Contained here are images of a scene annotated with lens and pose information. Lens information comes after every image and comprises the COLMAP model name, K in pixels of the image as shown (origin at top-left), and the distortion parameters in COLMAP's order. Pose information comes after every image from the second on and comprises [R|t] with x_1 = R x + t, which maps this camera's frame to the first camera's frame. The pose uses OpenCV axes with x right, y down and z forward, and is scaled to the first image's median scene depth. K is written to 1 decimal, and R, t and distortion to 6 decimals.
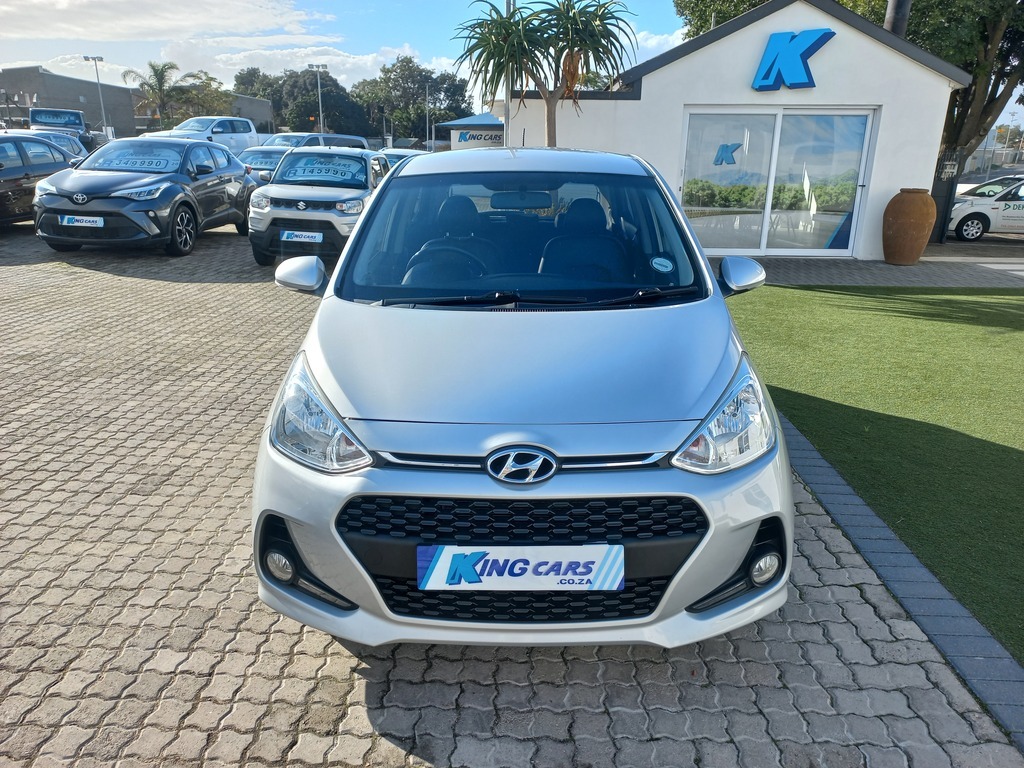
lens RADIAL K [[771.4, 0, 508.9], [0, 771.4, 377.3], [0, 0, 1]] dist [0.044532, -0.010465]
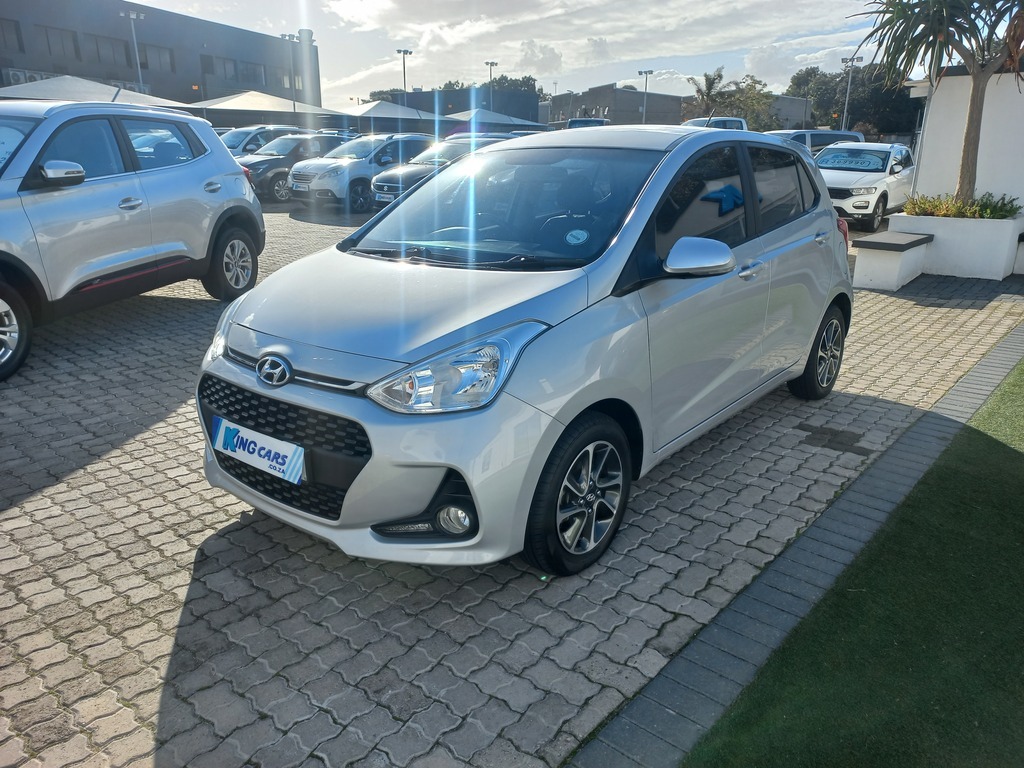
lens RADIAL K [[771.4, 0, 495.2], [0, 771.4, 383.4], [0, 0, 1]] dist [0.044532, -0.010465]
pose [[0.759734, 0.179344, -0.625012, 0.243145], [-0.177417, 0.981914, 0.066096, -0.002674], [0.625562, 0.060673, 0.777812, 0.056120]]
